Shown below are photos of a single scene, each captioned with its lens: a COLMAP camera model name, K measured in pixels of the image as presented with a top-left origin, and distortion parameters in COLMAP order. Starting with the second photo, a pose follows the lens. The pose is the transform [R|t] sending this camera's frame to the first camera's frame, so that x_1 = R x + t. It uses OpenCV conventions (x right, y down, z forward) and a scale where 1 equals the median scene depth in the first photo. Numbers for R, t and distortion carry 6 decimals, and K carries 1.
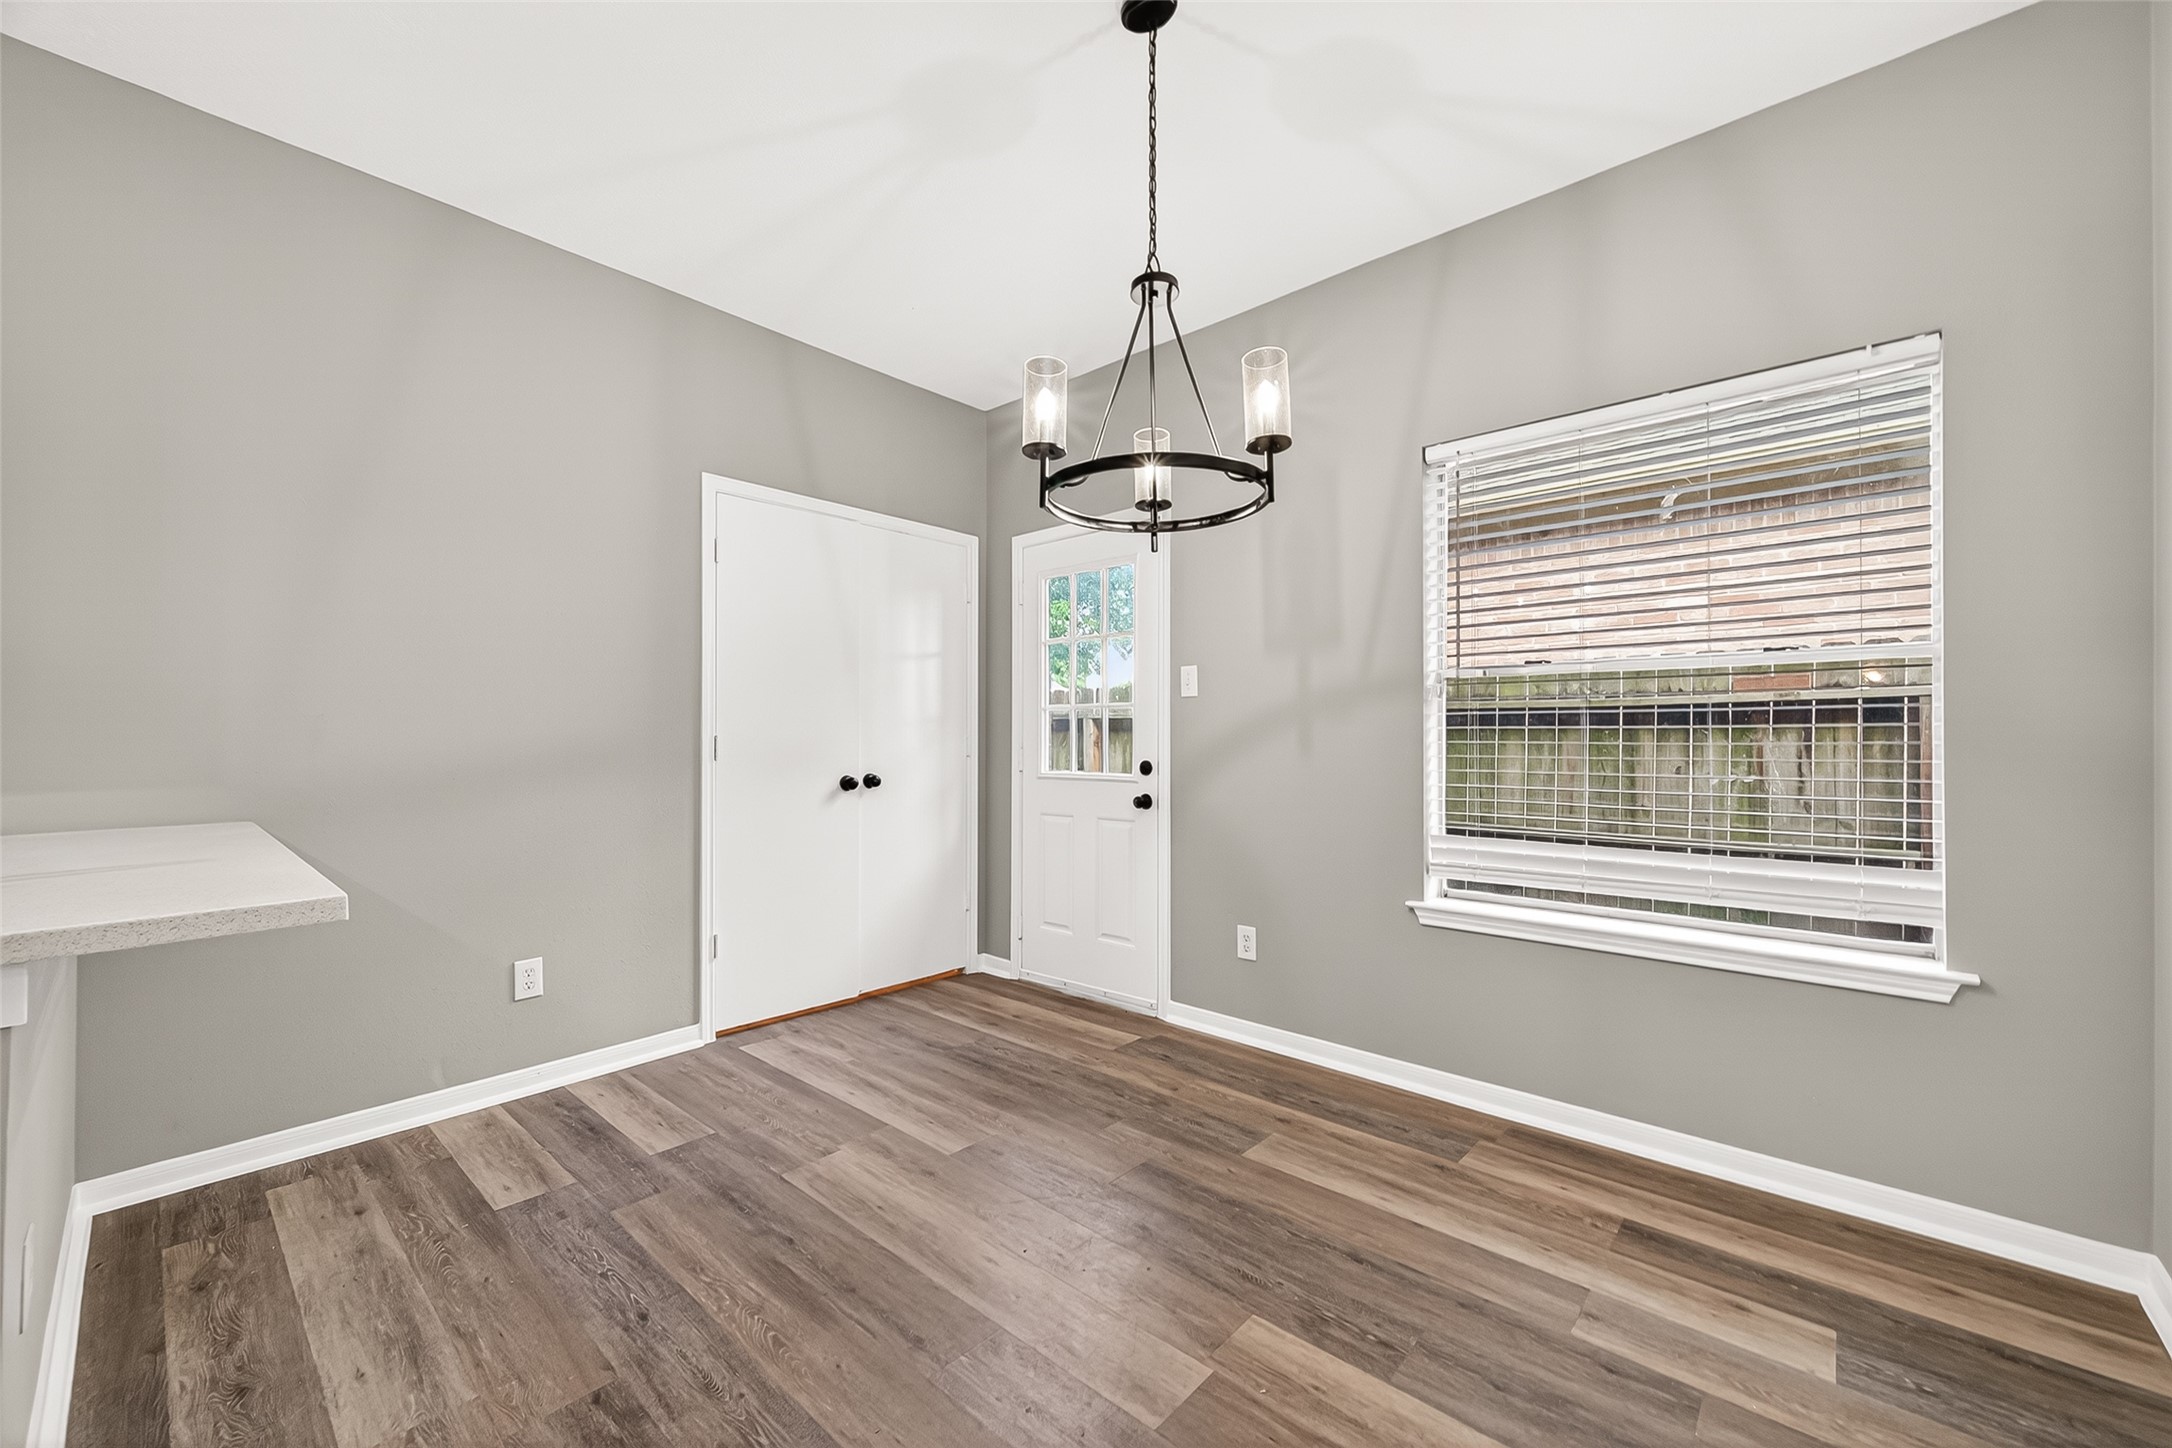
lens RADIAL K [[848.1, 0, 1089.1], [0, 848.1, 732.6], [0, 0, 1]] dist [0.004437, -0.000523]
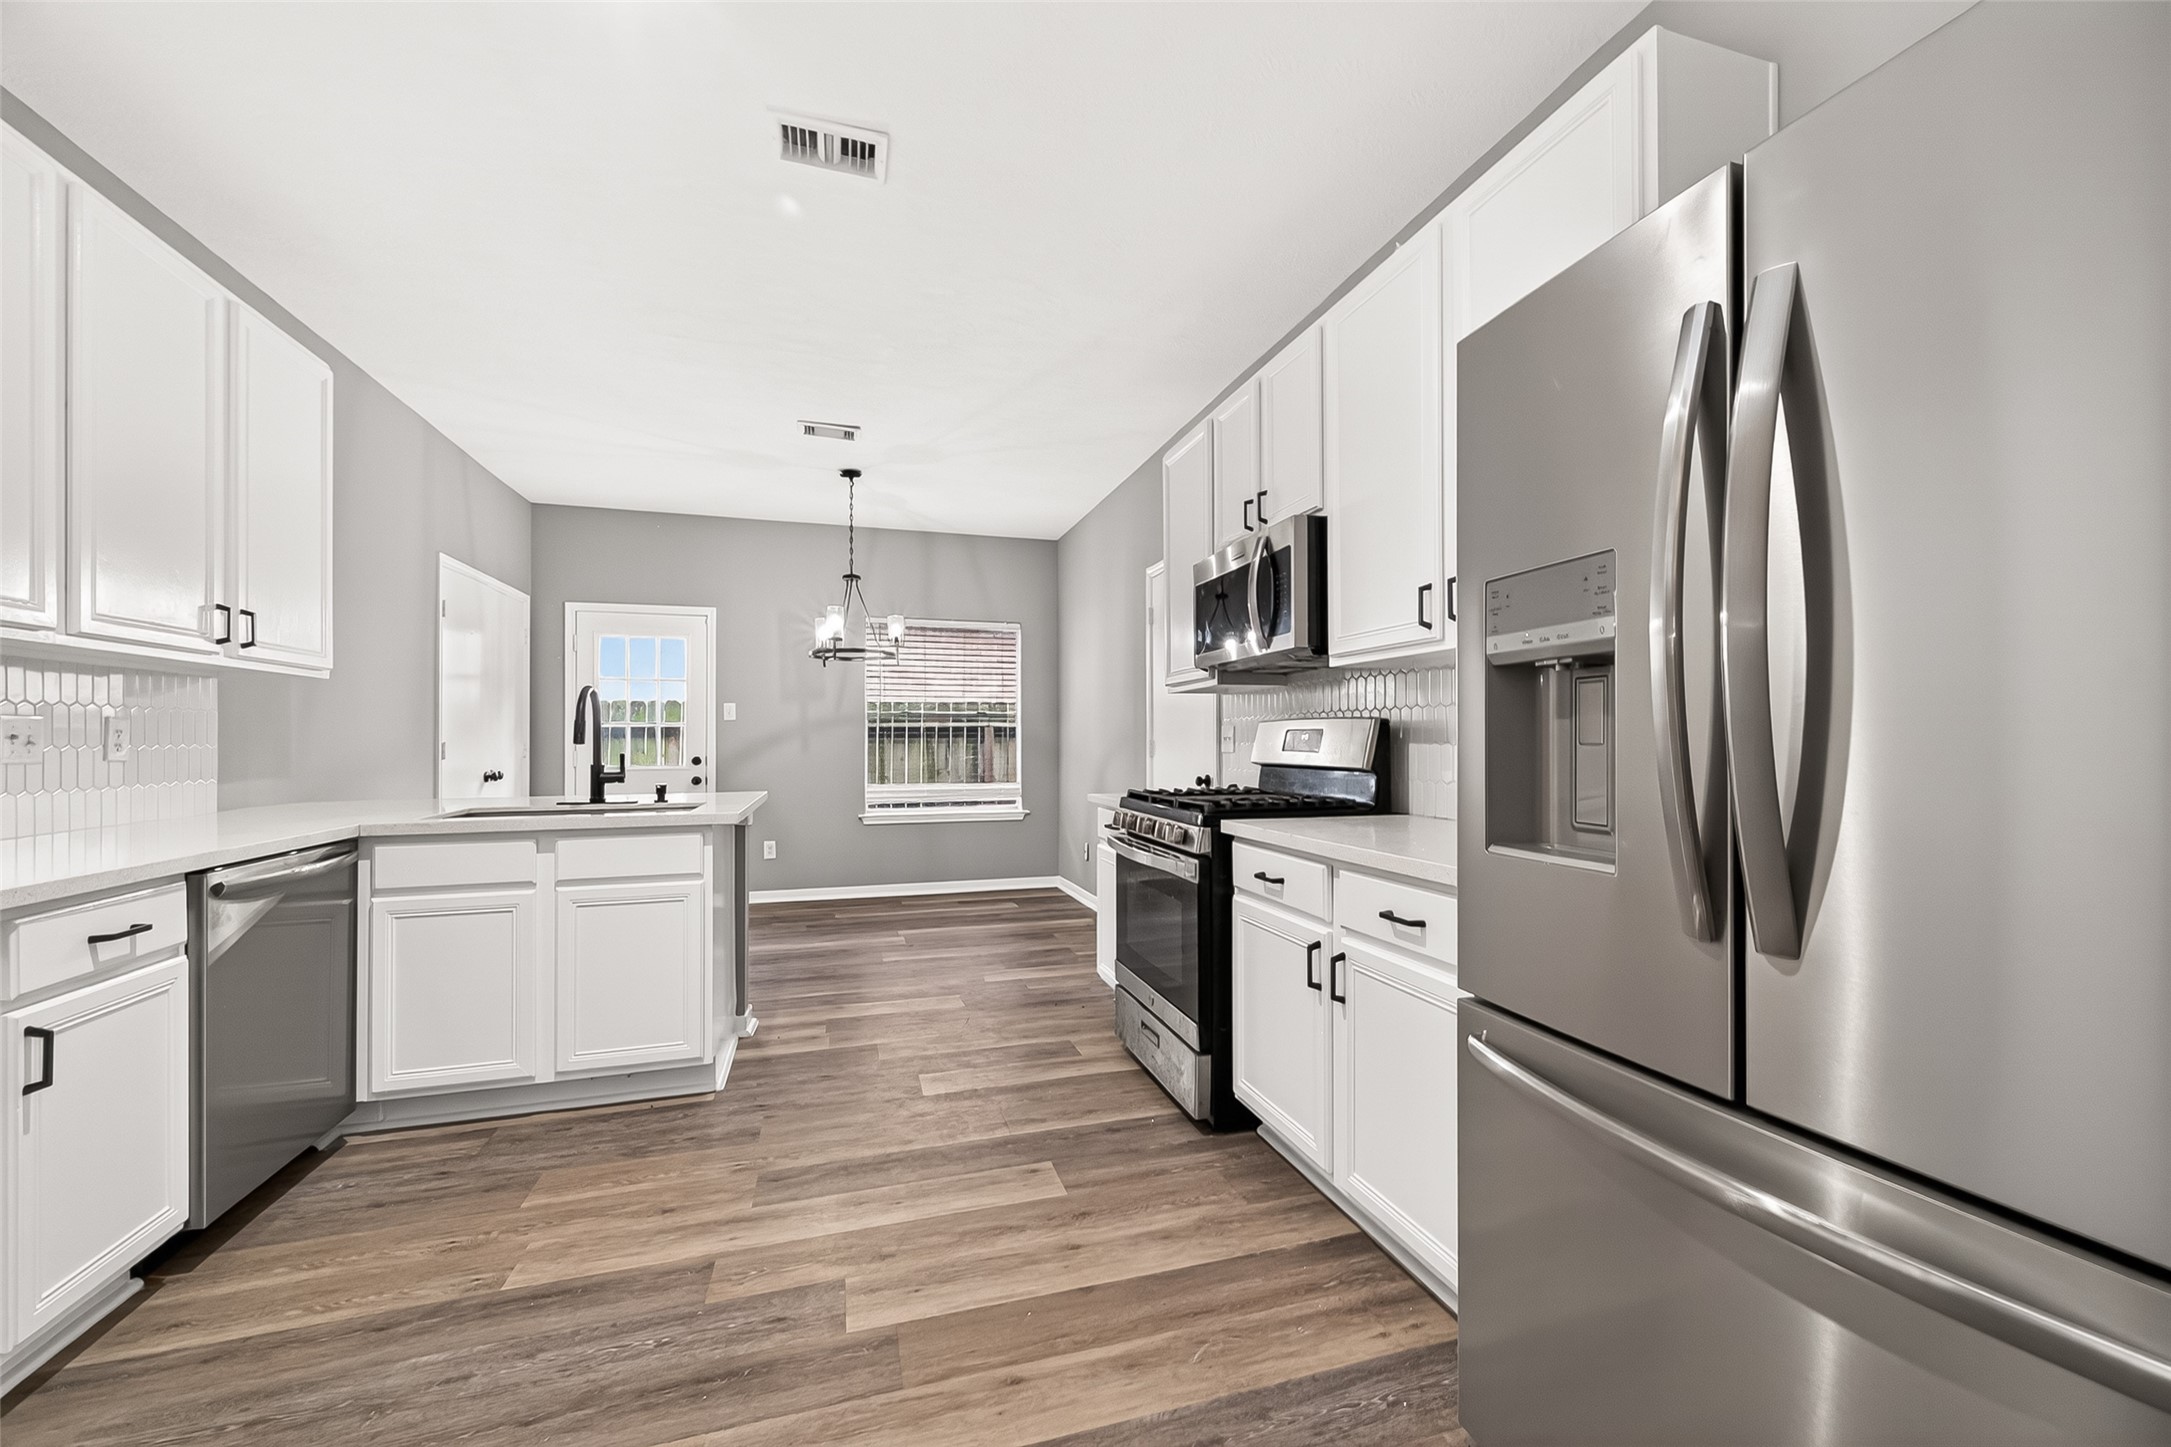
lens RADIAL K [[847.7, 0, 1088.6], [0, 847.7, 732.1], [0, 0, 1]] dist [0.004437, -0.000523]
pose [[0.516222, 0.007446, 0.856422, -1.092773], [-0.007060, 0.999965, -0.004439, -0.015747], [-0.856426, -0.003755, 0.516257, -0.610686]]
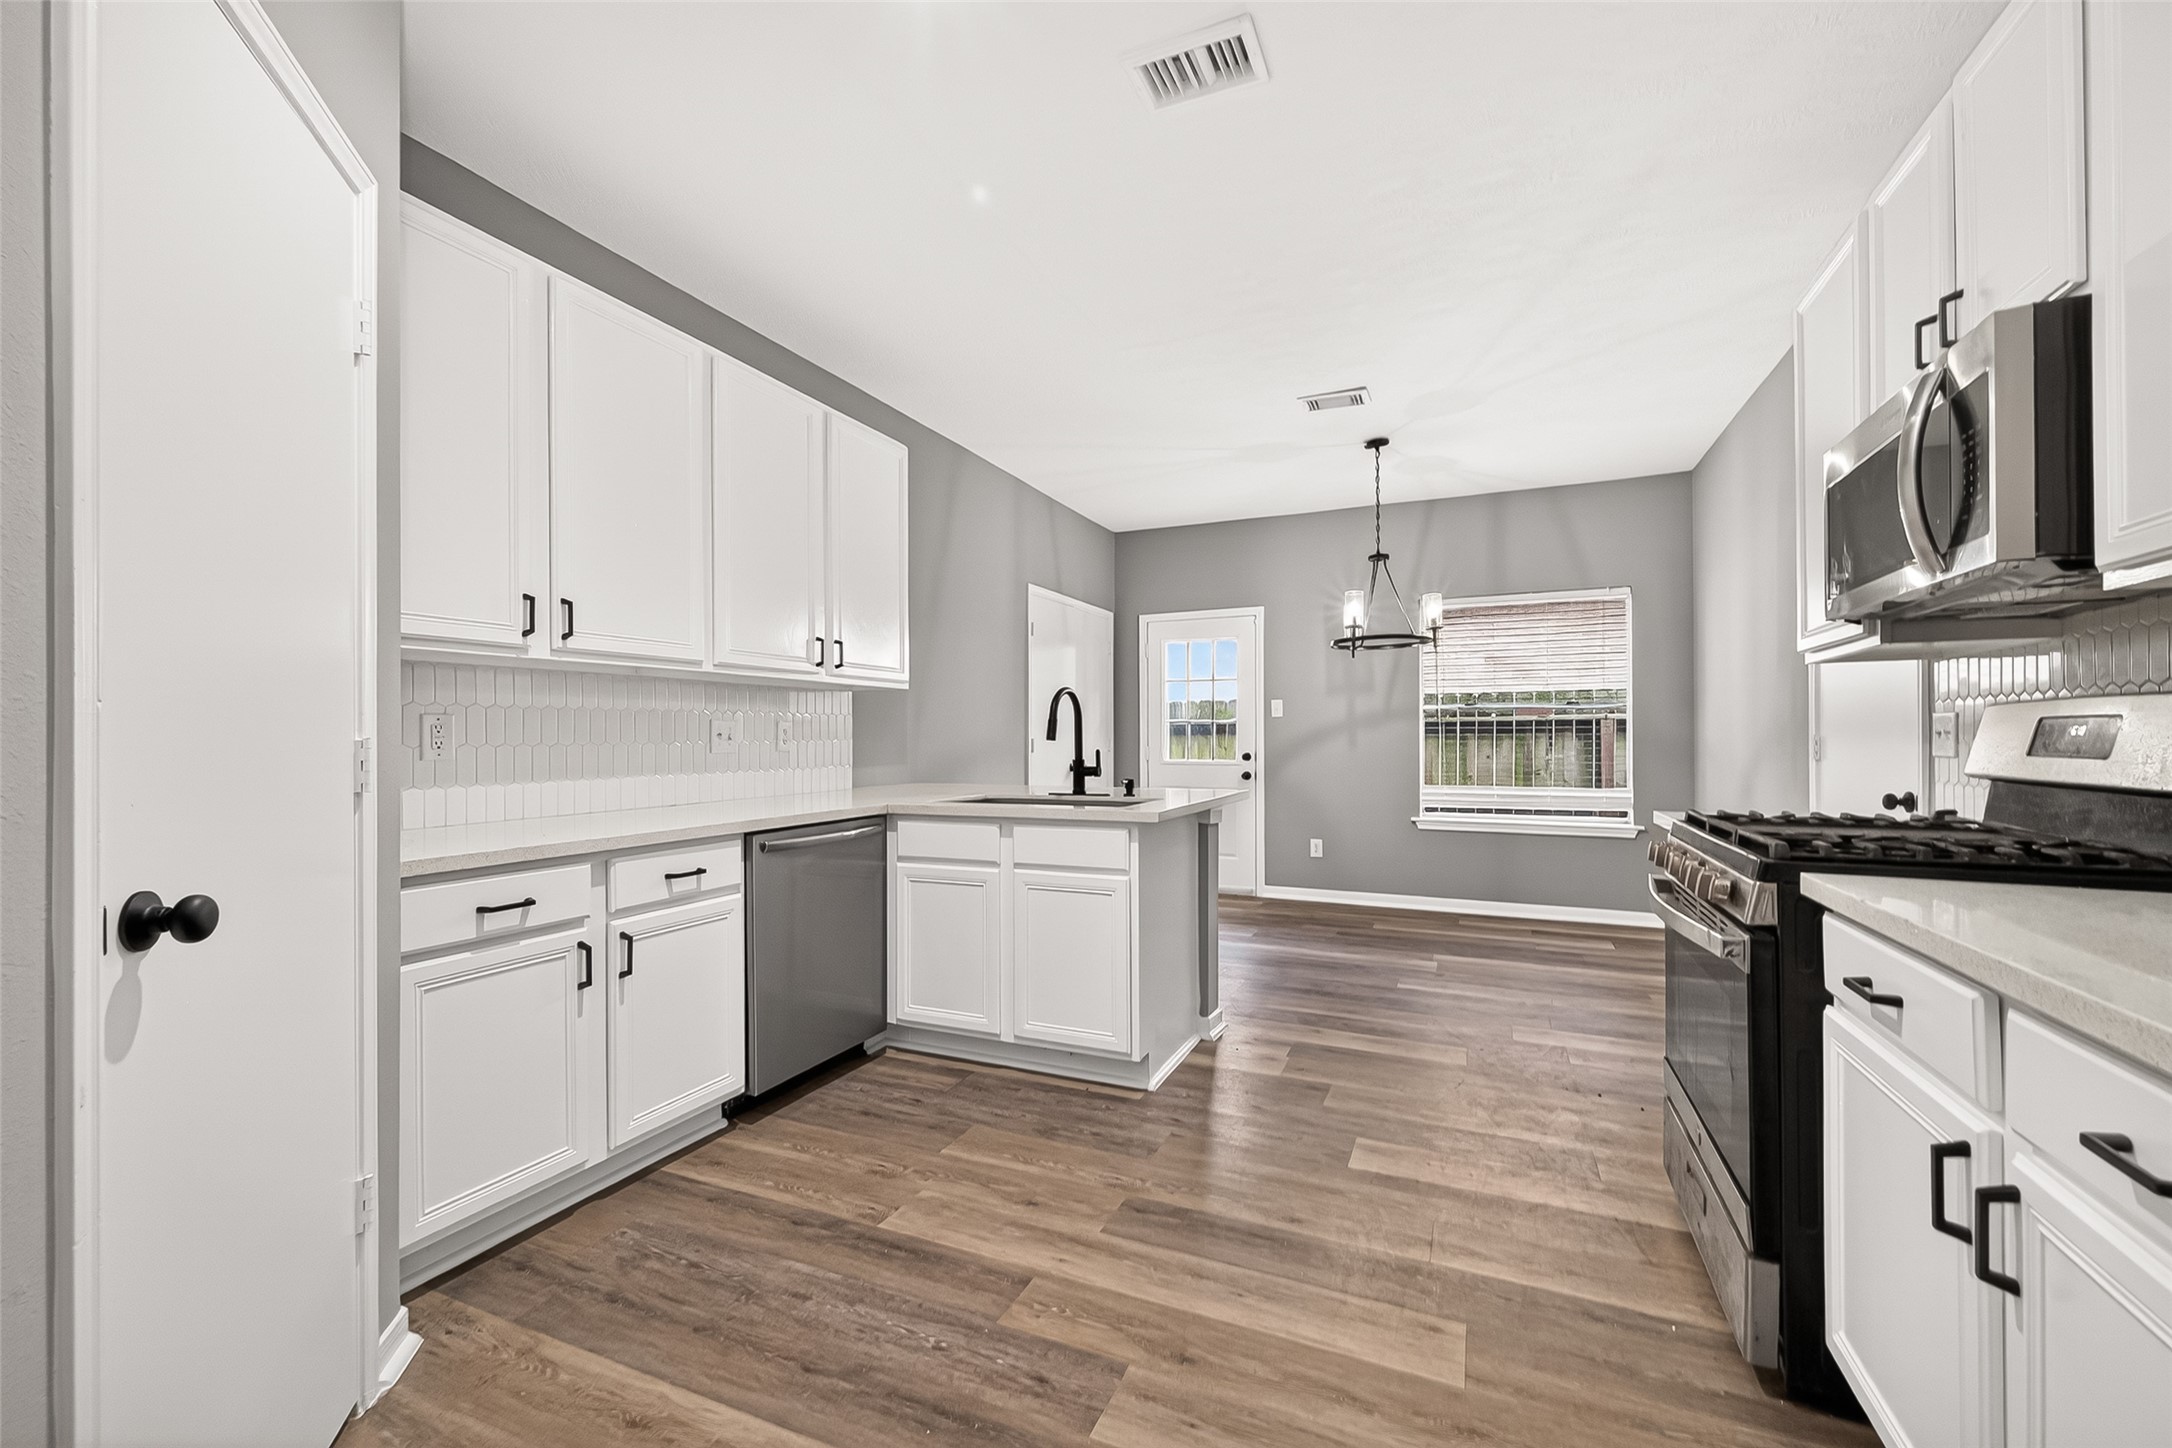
lens RADIAL K [[846.7, 0, 1073.1], [0, 846.7, 732.8], [0, 0, 1]] dist [0.007929, -0.000666]
pose [[0.952689, 0.000264, 0.303947, -0.901366], [-0.001653, 0.999989, 0.004313, -0.015910], [-0.303942, -0.004612, 0.952679, -0.628569]]
